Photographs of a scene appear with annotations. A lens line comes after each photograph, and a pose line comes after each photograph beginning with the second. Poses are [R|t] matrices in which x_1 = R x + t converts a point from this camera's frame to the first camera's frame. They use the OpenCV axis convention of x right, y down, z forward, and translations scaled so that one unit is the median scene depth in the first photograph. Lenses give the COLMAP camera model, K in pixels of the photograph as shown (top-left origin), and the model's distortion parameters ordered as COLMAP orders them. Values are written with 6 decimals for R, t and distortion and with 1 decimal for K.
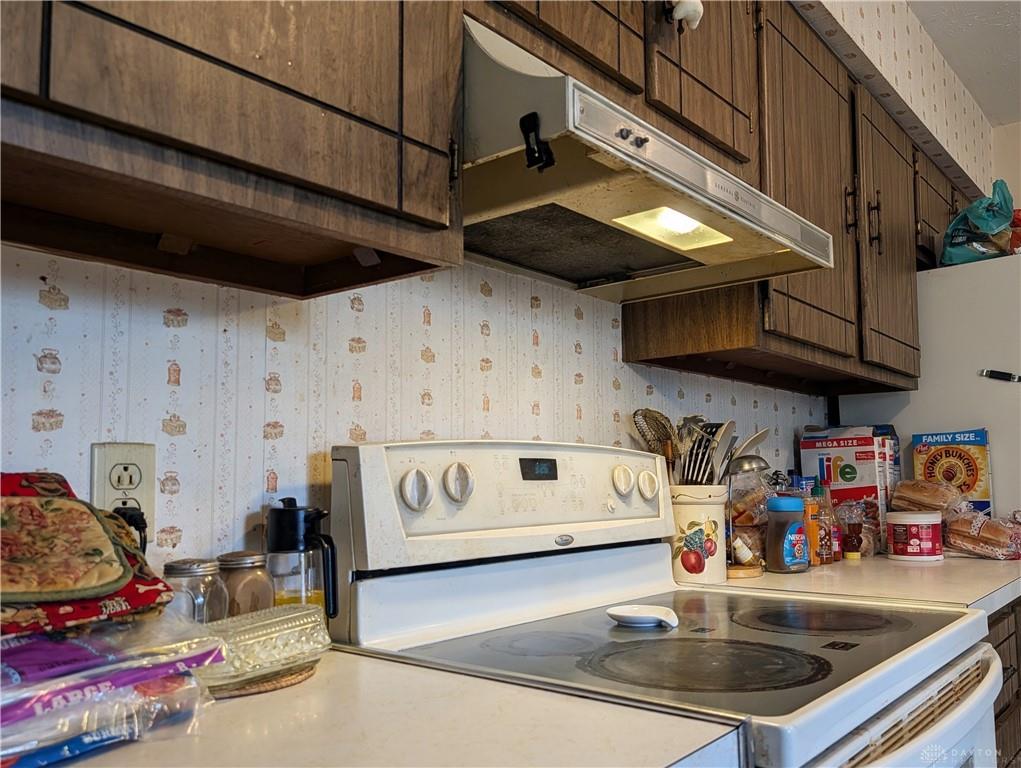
lens RADIAL K [[857.6, 0, 510.5], [0, 857.6, 384.0], [0, 0, 1]] dist [-0.000939, -0.001226]
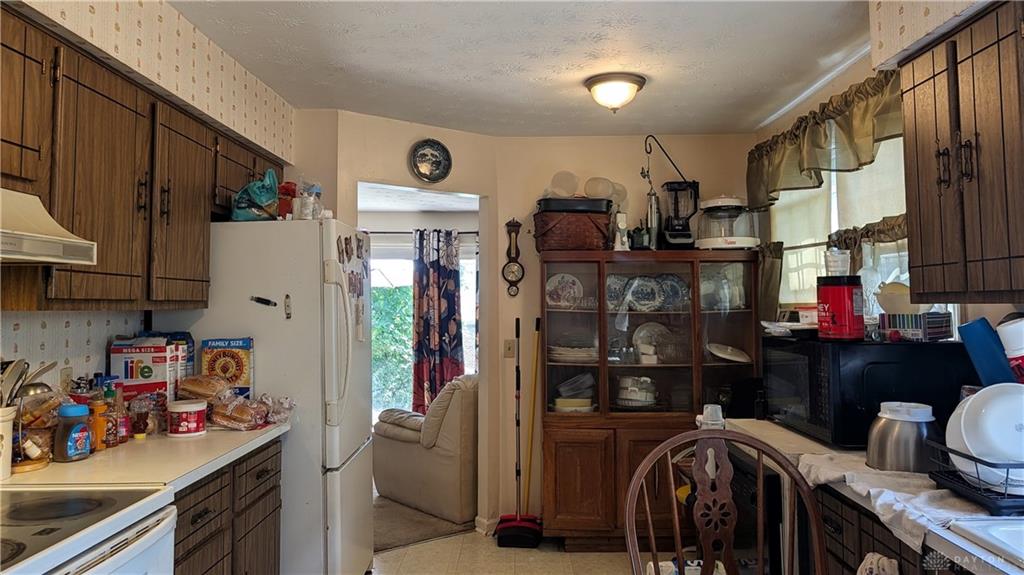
lens RADIAL K [[754.9, 0, 512.0], [0, 754.9, 287.5], [0, 0, 1]] dist [-0.006245, 0.000976]
pose [[0.741140, 0.040922, 0.670102, 0.024833], [-0.079407, 0.996477, 0.026971, -0.117002], [-0.666638, -0.073200, 0.741779, -0.273257]]
